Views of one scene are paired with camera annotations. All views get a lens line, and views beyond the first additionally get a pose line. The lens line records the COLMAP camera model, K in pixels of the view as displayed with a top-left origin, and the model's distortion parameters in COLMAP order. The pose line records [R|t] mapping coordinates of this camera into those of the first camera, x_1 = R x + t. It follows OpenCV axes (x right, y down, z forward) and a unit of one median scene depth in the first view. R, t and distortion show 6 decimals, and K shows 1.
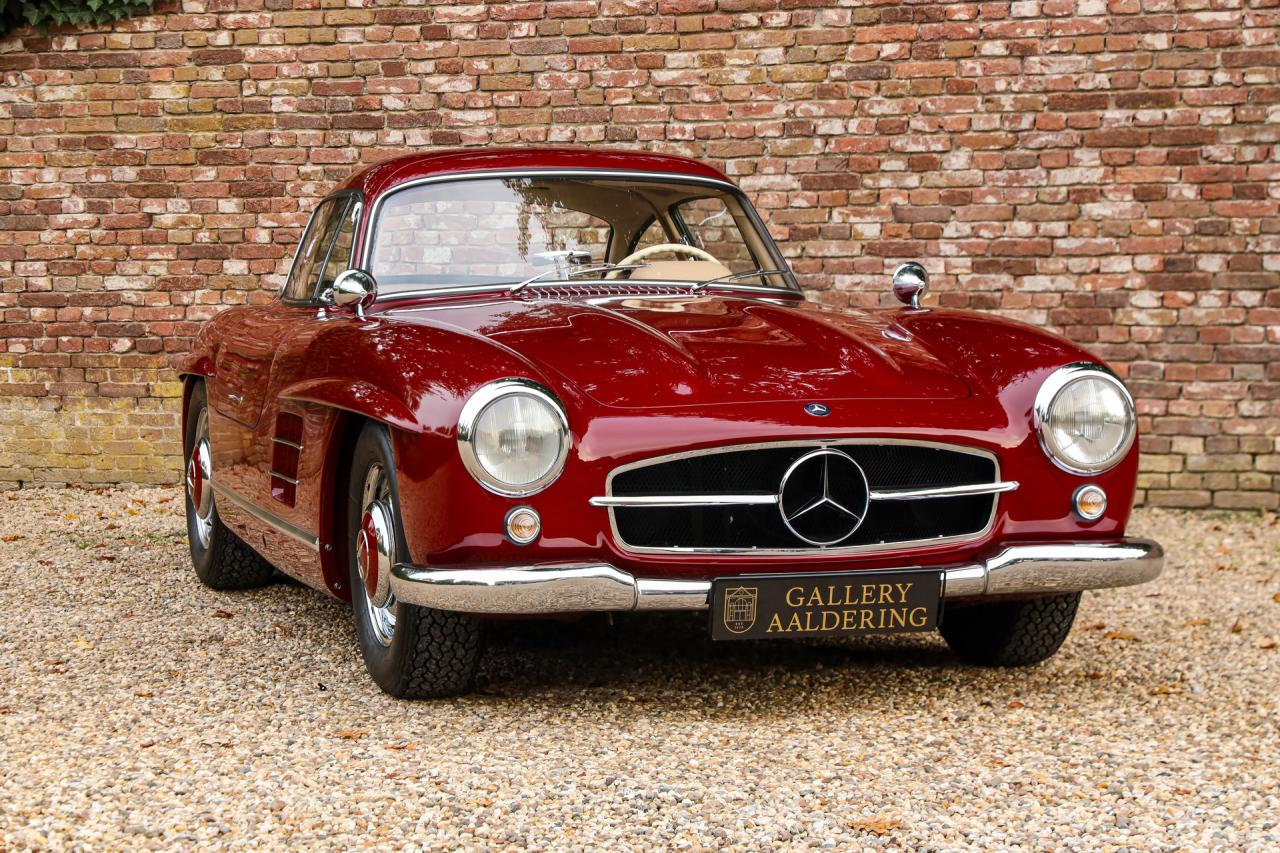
lens RADIAL K [[3535.5, 0, 666.5], [0, 3535.5, 438.0], [0, 0, 1]] dist [0.229890, 0.000000]
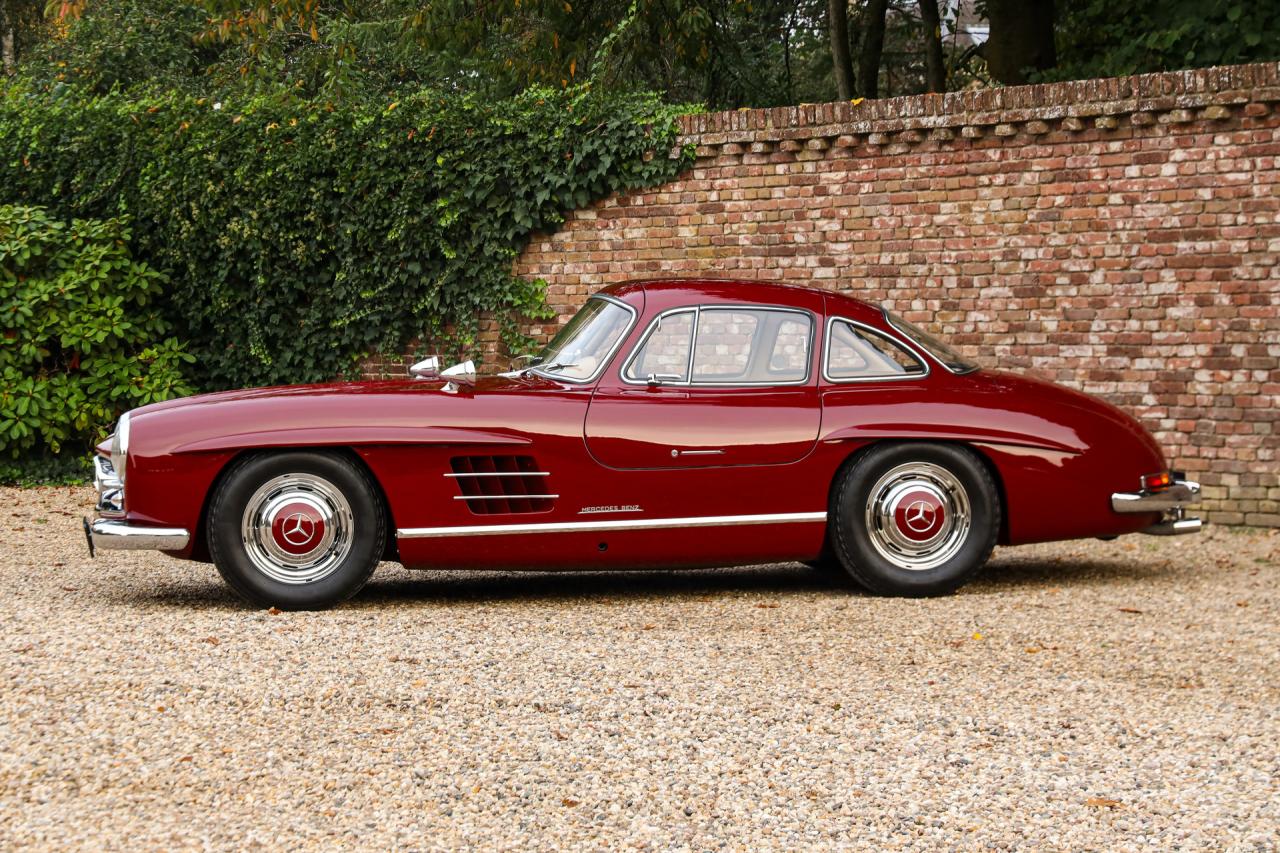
lens RADIAL K [[3535.5, 0, 647.0], [0, 3535.5, 438.1], [0, 0, 1]] dist [0.229890, 0.000000]
pose [[0.875619, 0.016868, -0.482707, 0.624084], [-0.025262, 0.999622, -0.010893, 0.006582], [0.482341, 0.021732, 0.875714, -0.341467]]
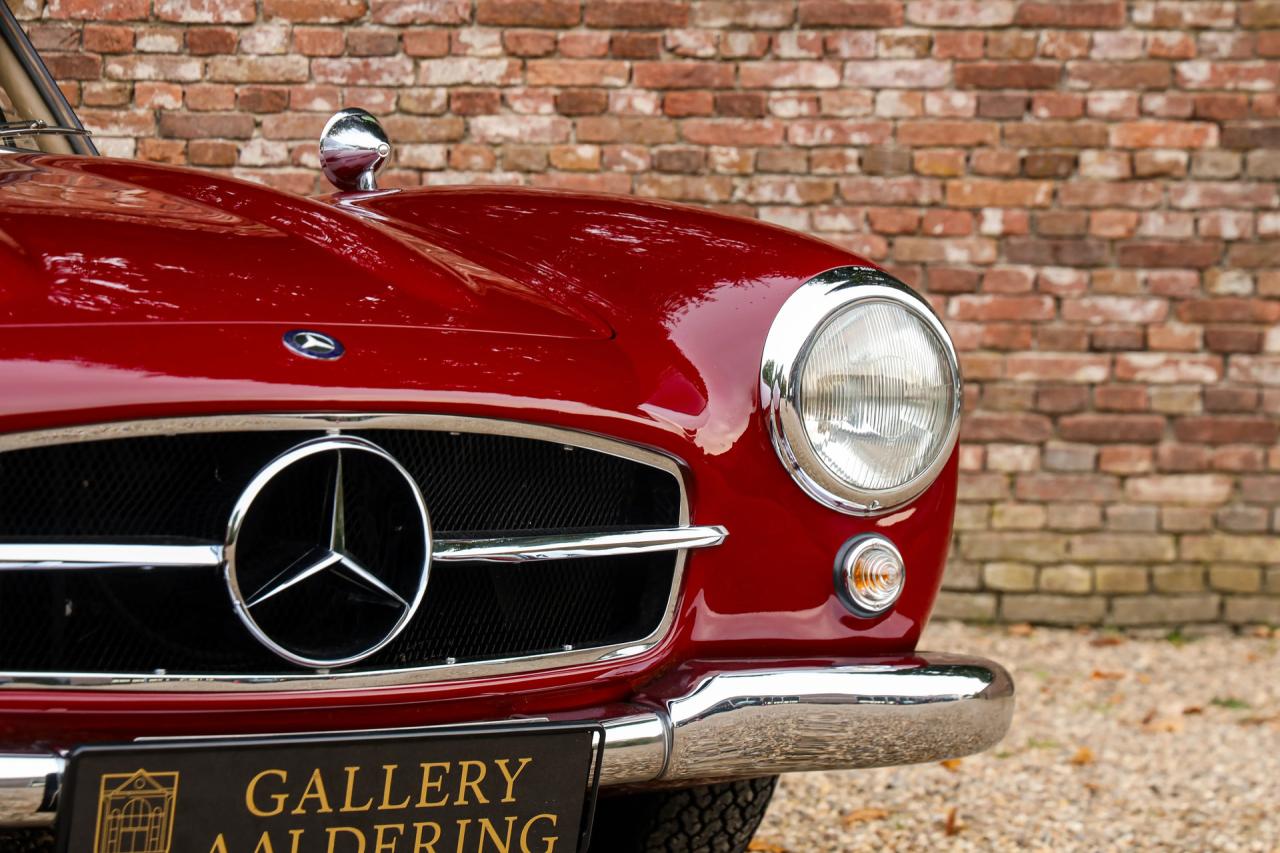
lens RADIAL K [[3827.8, 0, 673.6], [0, 3827.8, 416.6], [0, 0, 1]] dist [0.243641, 0.000000]
pose [[0.965179, 0.022038, 0.260660, -0.022236], [-0.012770, 0.999226, -0.037197, 0.010835], [-0.261278, 0.032573, 0.964714, 0.348816]]
